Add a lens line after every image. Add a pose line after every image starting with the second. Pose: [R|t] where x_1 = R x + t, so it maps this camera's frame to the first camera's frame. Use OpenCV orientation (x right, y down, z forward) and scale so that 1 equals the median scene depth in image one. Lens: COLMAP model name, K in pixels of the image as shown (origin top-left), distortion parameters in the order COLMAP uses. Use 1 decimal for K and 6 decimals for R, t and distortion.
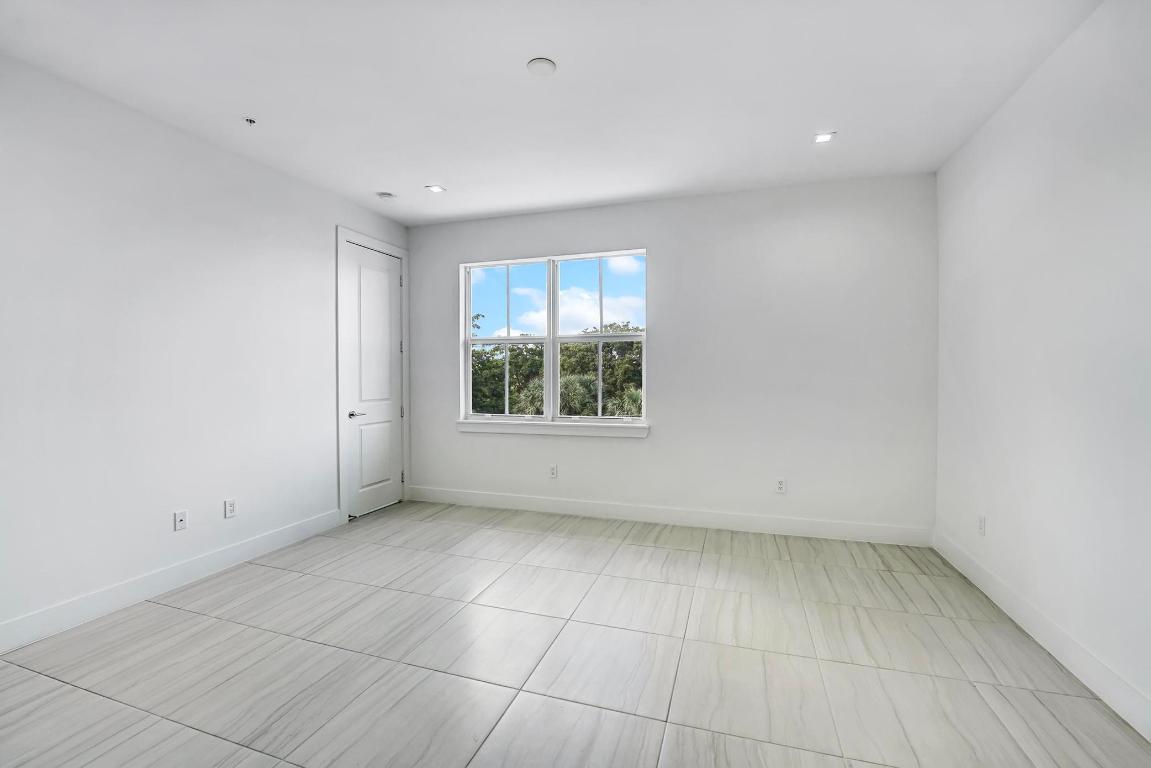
lens RADIAL K [[487.3, 0, 575.7], [0, 487.3, 385.6], [0, 0, 1]] dist [-0.027172, 0.000530]
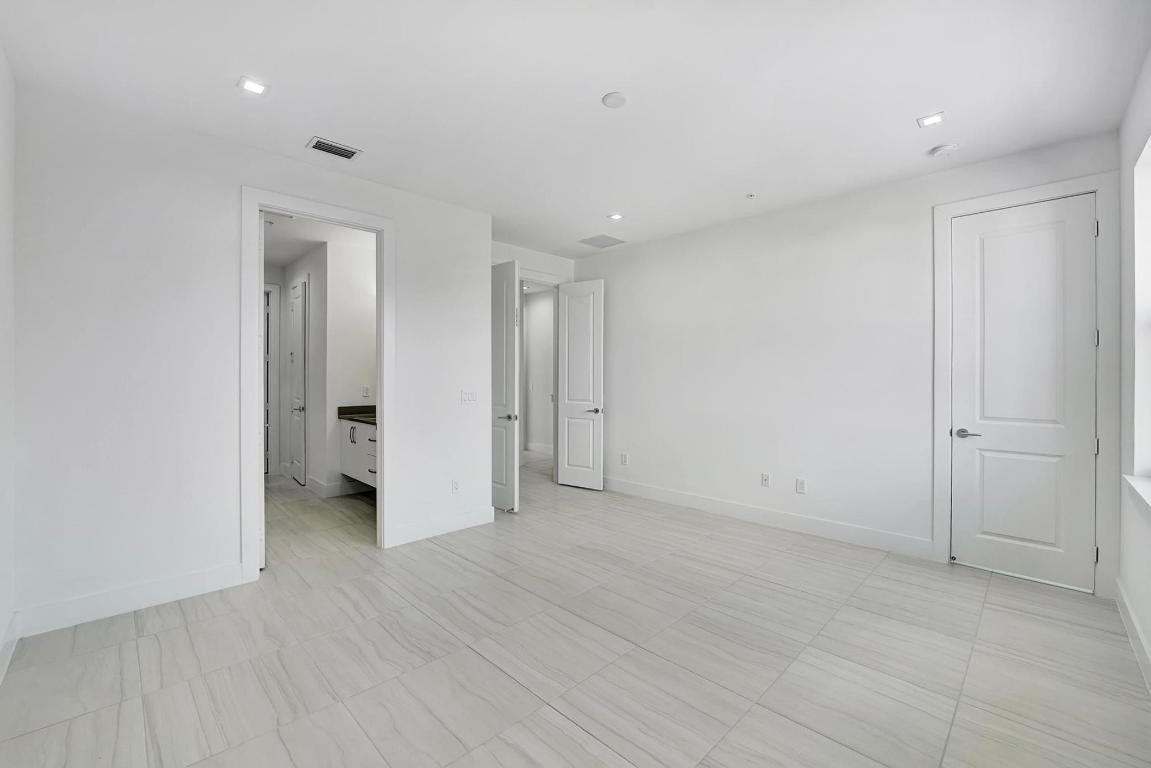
lens RADIAL K [[487.3, 0, 576.4], [0, 487.3, 381.4], [0, 0, 1]] dist [-0.027172, 0.000530]
pose [[-0.457895, 0.002924, -0.889001, 0.539694], [-0.031098, 0.999330, 0.019304, -0.020476], [0.888462, 0.036485, -0.457498, 0.820676]]
